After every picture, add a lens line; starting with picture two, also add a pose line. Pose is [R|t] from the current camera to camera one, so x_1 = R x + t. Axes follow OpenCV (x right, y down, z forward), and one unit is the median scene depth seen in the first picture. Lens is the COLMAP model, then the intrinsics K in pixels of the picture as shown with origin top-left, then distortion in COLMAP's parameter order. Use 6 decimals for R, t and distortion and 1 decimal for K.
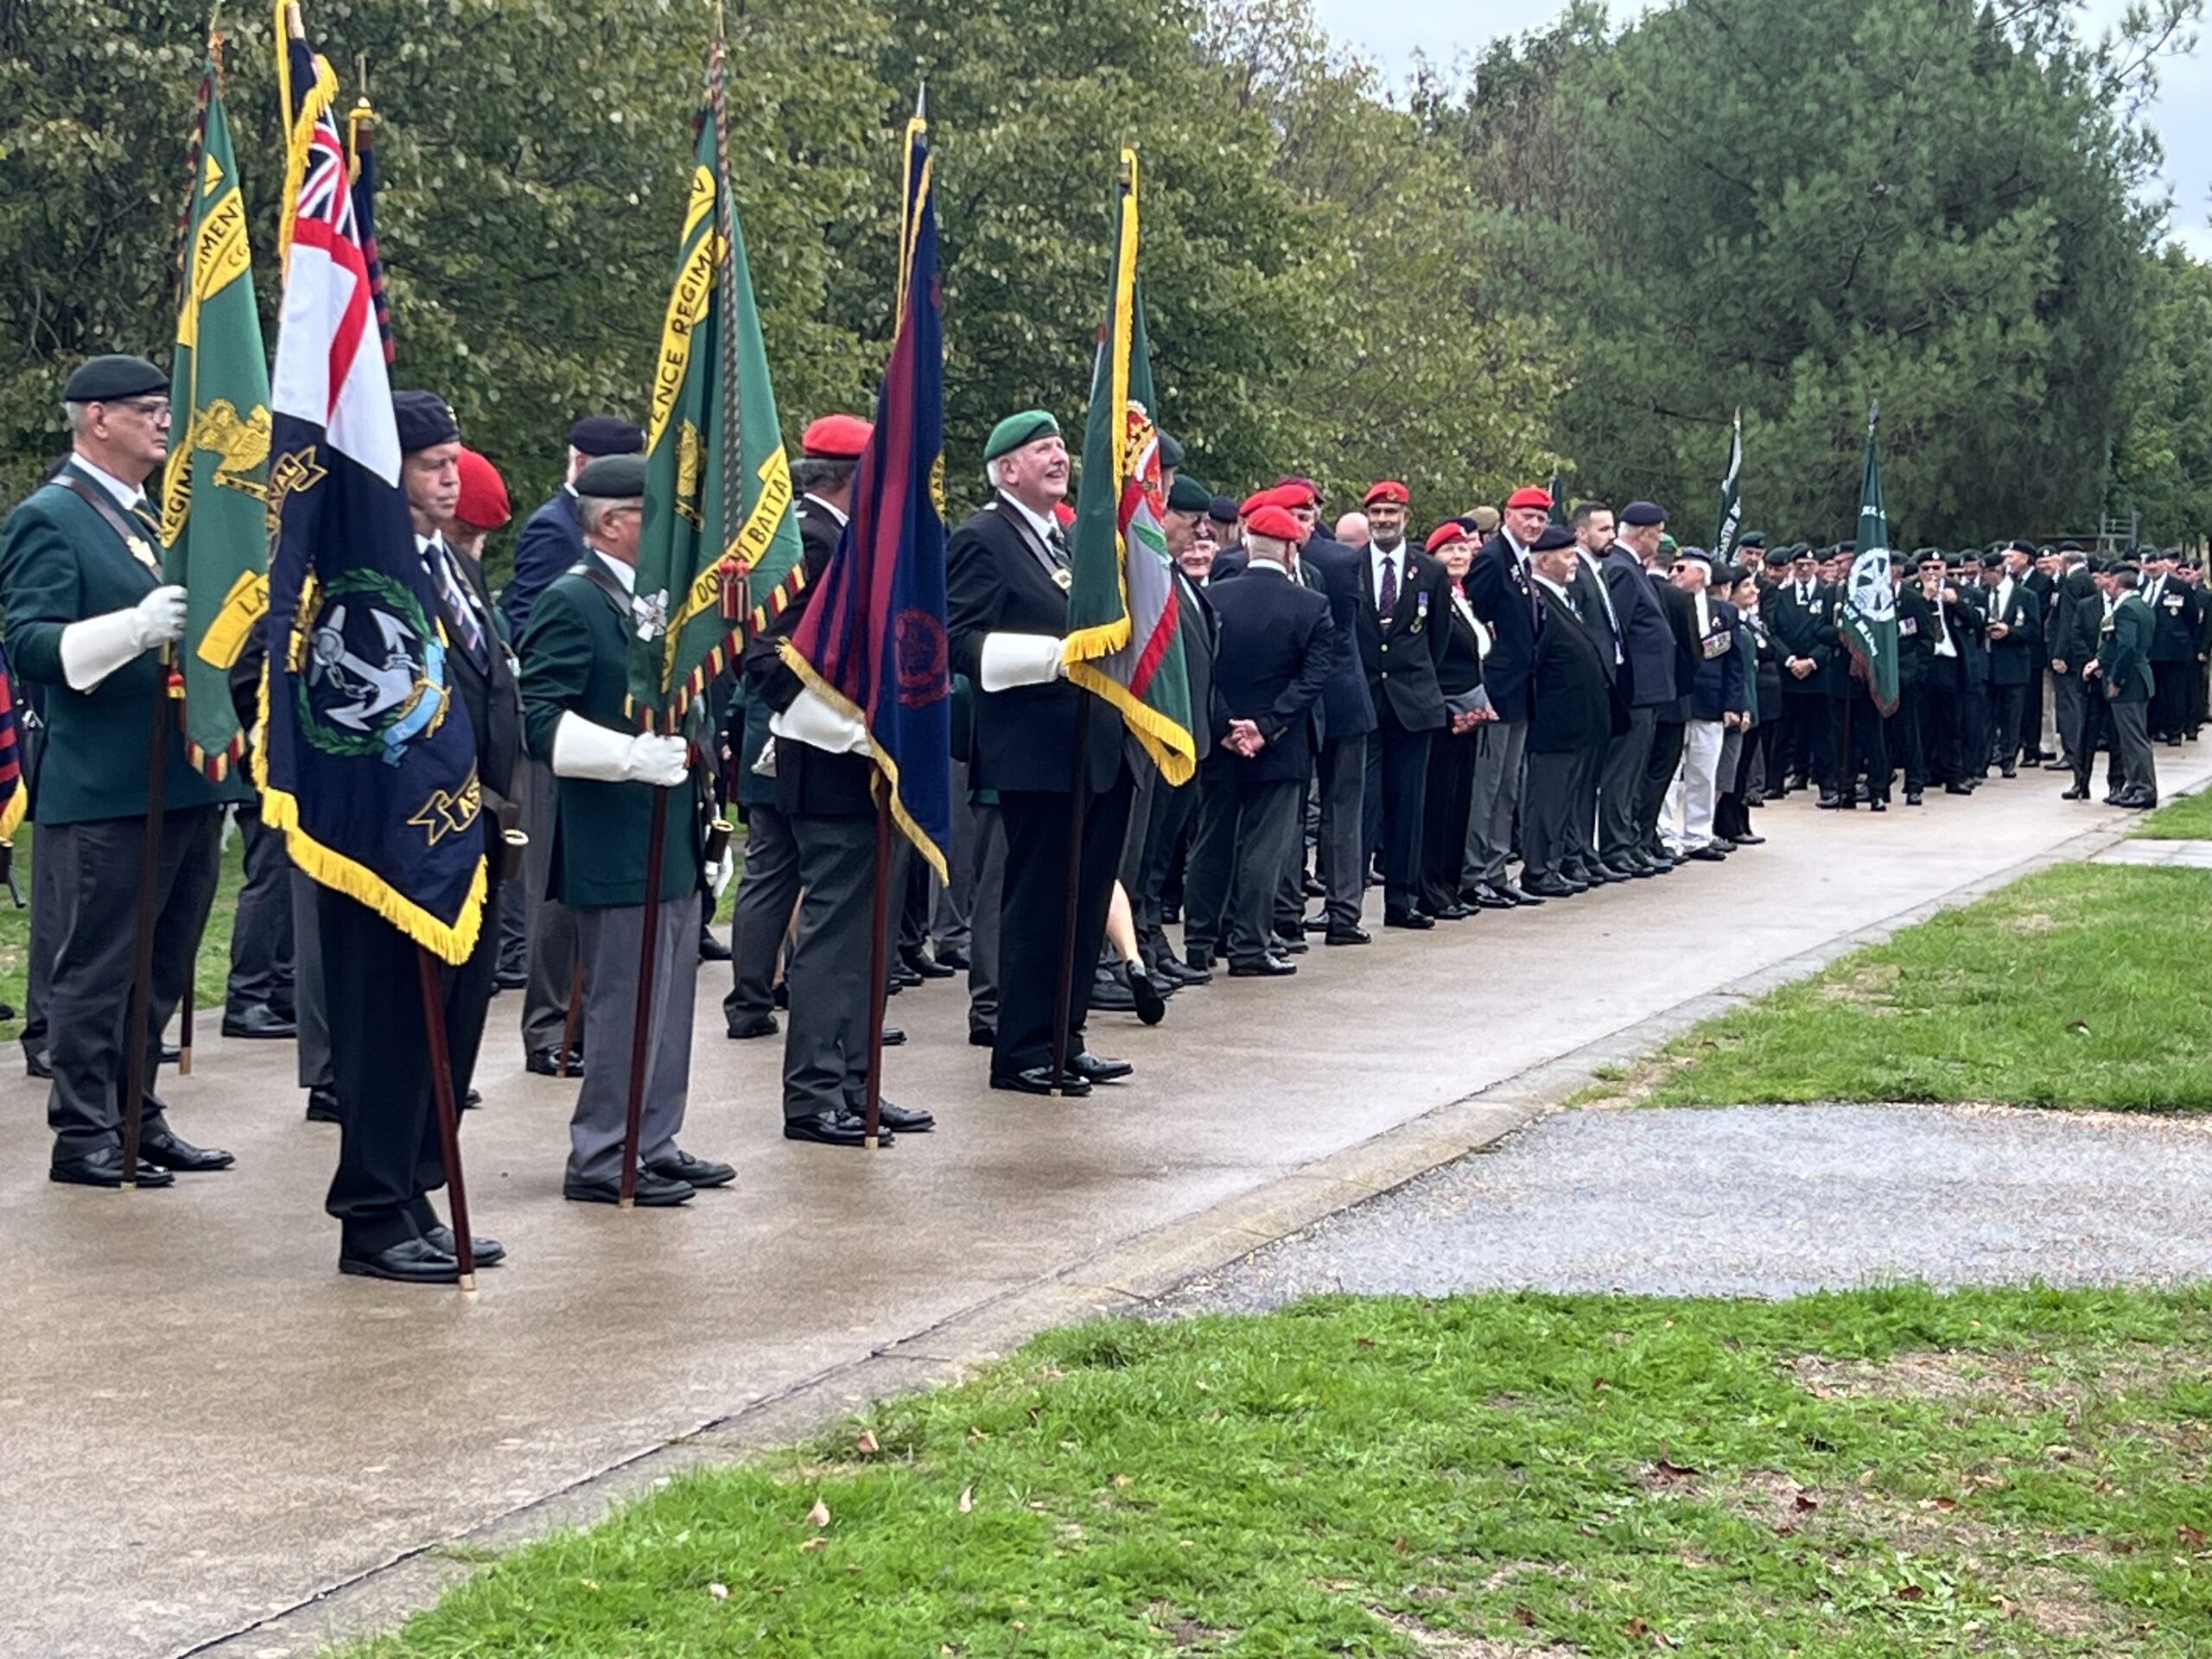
lens RADIAL K [[4702.4, 0, 1111.4], [0, 4702.4, 841.0], [0, 0, 1]] dist [0.430618, 0.000000]
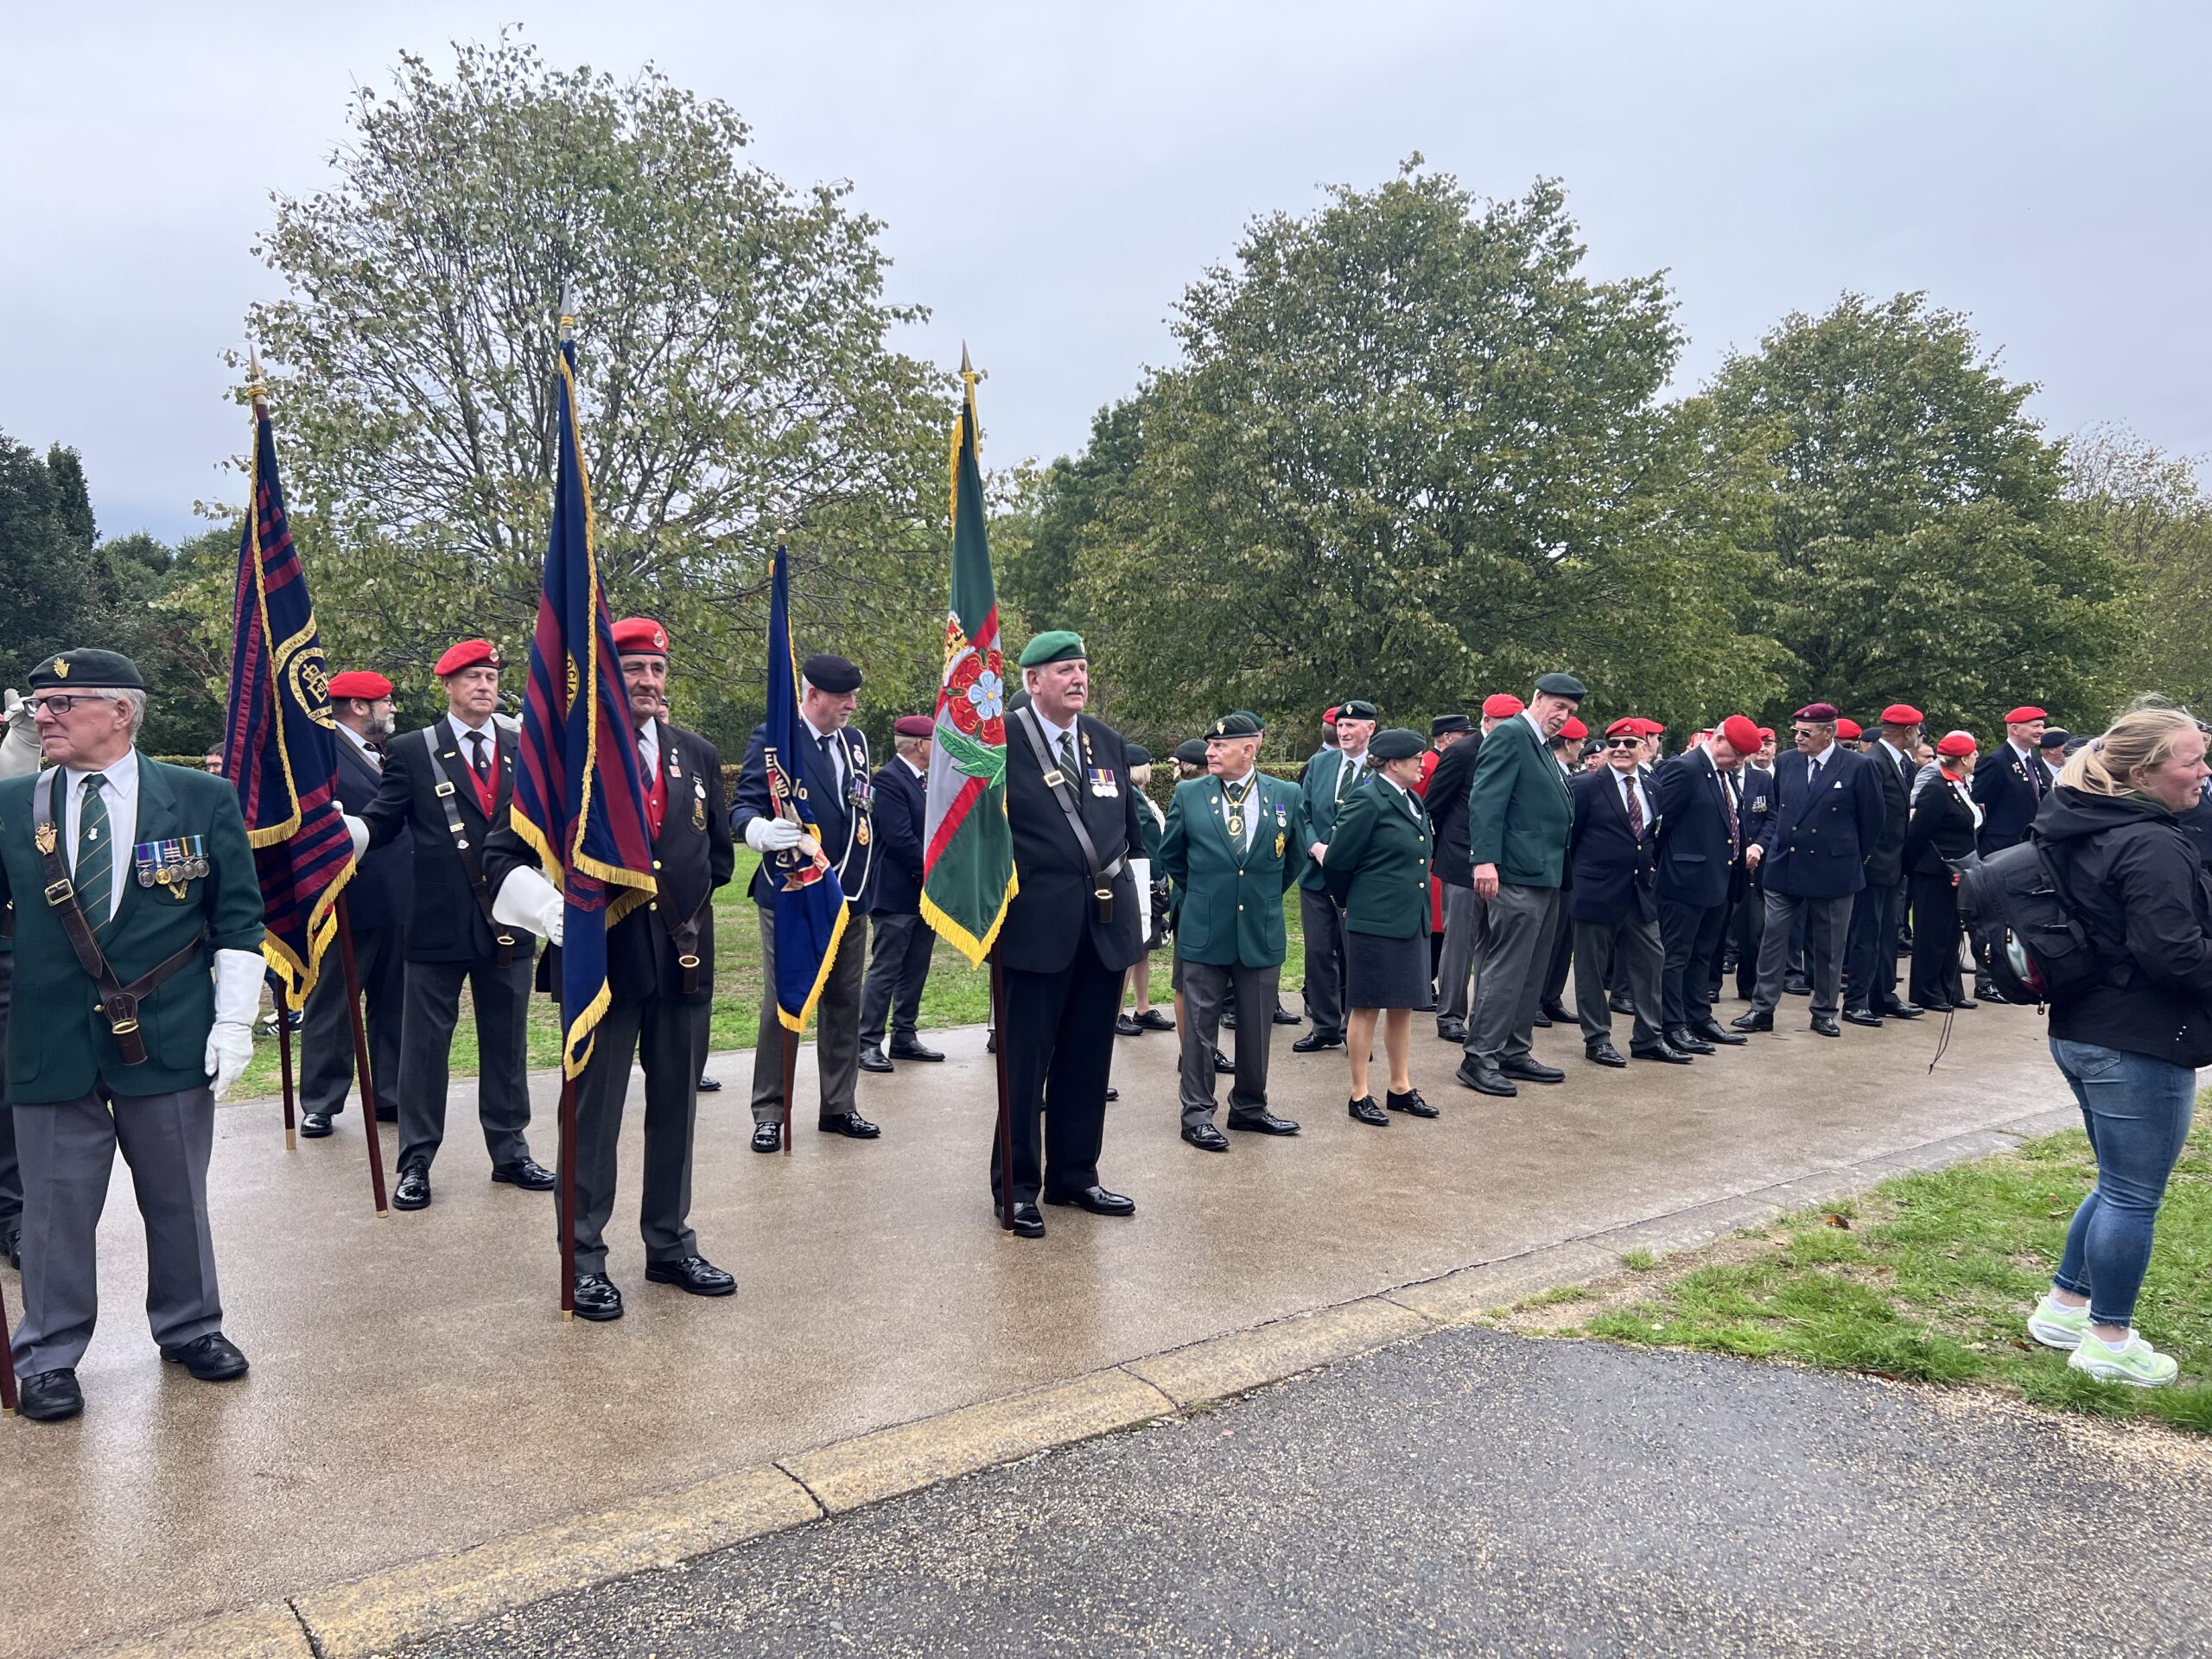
lens RADIAL K [[1666.4, 0, 1124.7], [0, 1666.4, 840.8], [0, 0, 1]] dist [0.053208, -0.032351]
pose [[0.826962, 0.028709, -0.561525, 0.124765], [-0.034992, 0.999388, -0.000436, -0.021614], [0.561169, 0.020010, 0.827460, 0.354508]]
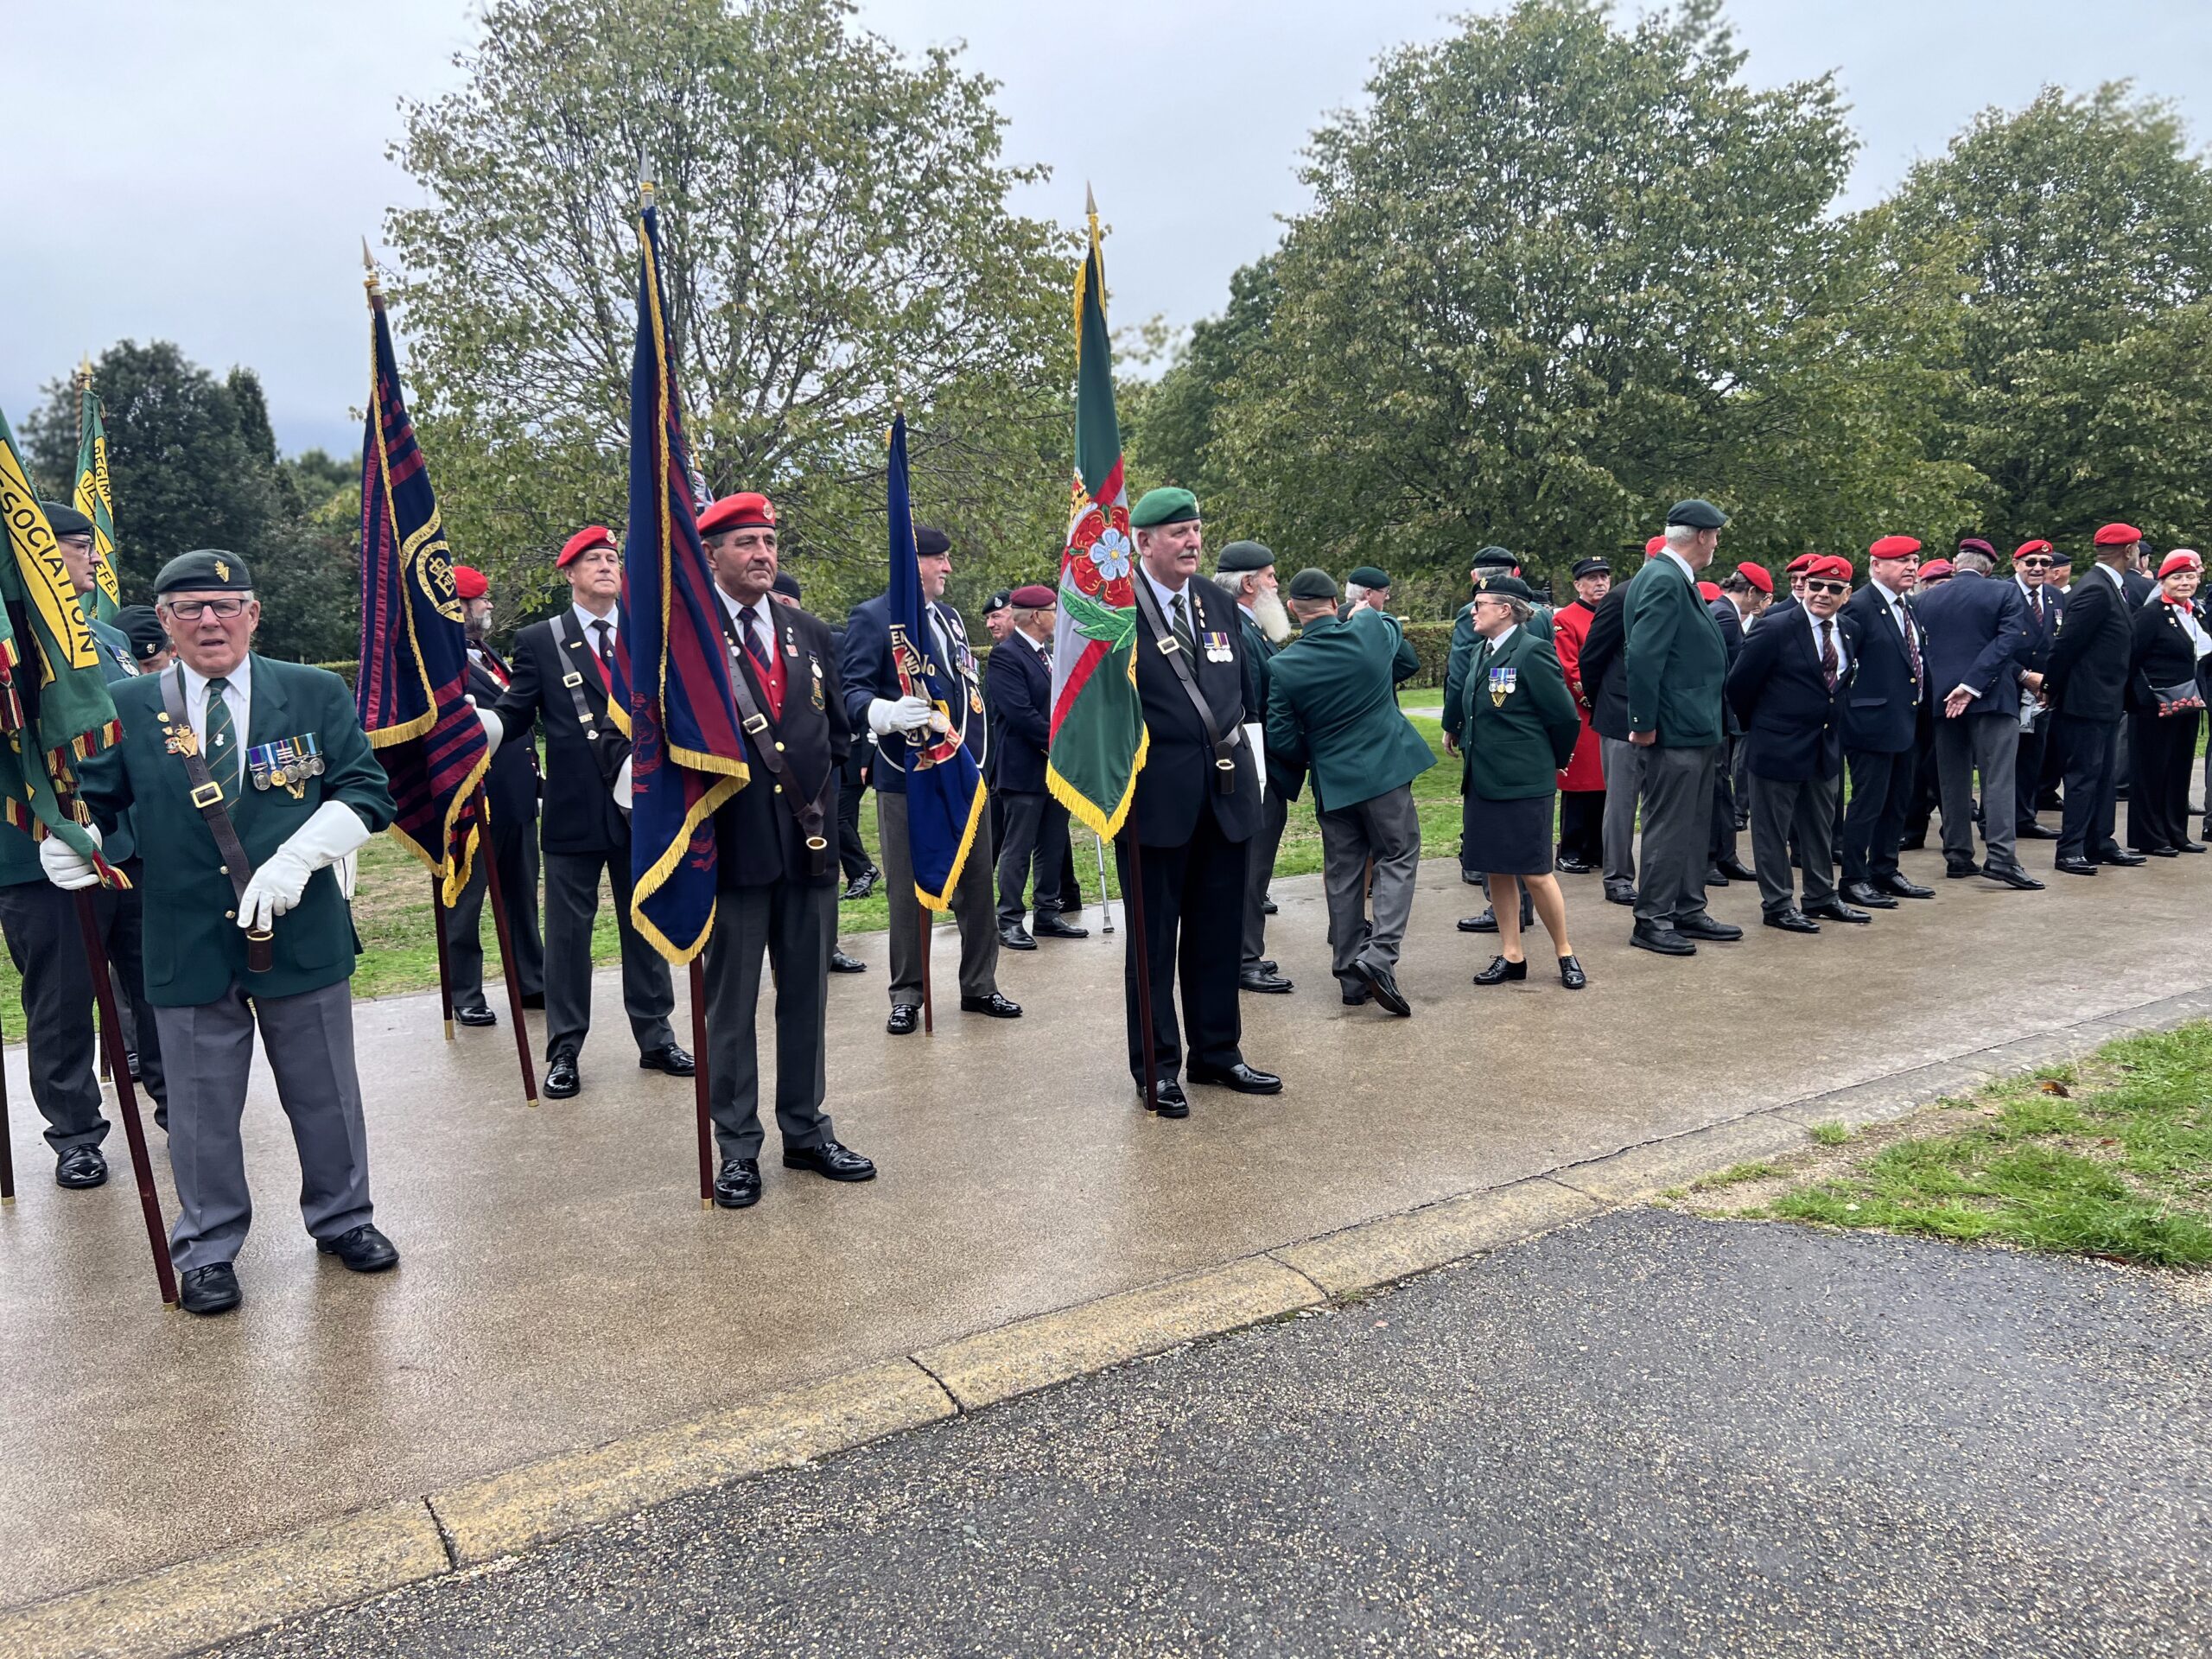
lens RADIAL K [[1666.4, 0, 1118.5], [0, 1666.4, 777.6], [0, 0, 1]] dist [0.053208, -0.032351]
pose [[0.769014, 0.023107, -0.638814, 0.121662], [0.003302, 0.999190, 0.040117, -0.020917], [0.639224, -0.032961, 0.768314, 0.364663]]
